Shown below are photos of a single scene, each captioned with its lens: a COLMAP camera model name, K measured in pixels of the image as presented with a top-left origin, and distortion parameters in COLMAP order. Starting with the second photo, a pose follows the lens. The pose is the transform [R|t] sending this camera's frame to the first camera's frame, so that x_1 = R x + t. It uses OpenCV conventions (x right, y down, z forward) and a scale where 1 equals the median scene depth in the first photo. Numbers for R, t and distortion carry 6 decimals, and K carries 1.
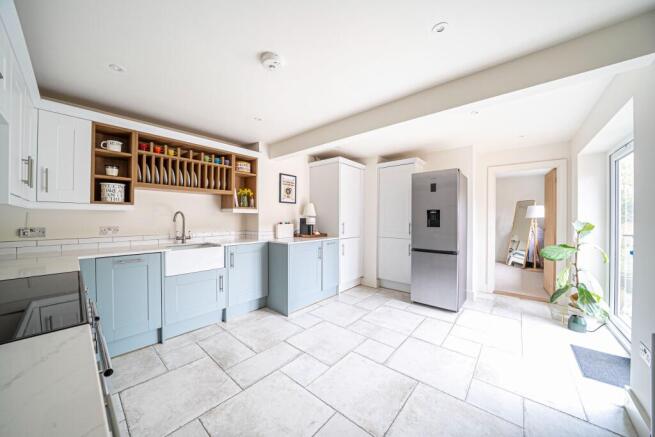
lens RADIAL K [[226.3, 0, 325.2], [0, 226.3, 218.2], [0, 0, 1]] dist [-0.000988, -0.000062]
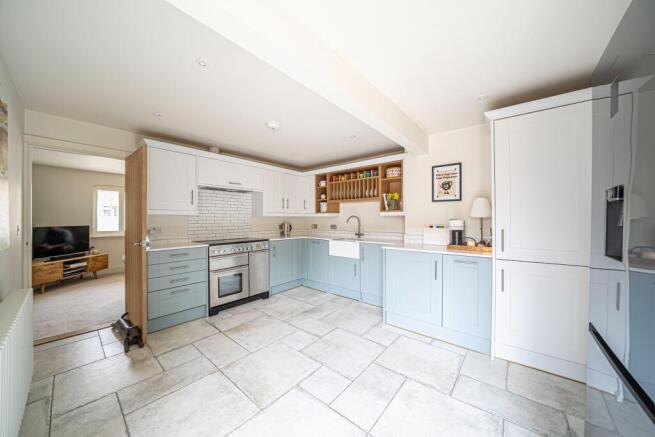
lens RADIAL K [[226.3, 0, 325.2], [0, 226.3, 218.2], [0, 0, 1]] dist [-0.000988, -0.000062]
pose [[0.023999, -0.010168, -0.999660, 0.800805], [-0.005266, 0.999933, -0.010297, 0.002275], [0.999698, 0.005512, 0.023943, 0.757901]]
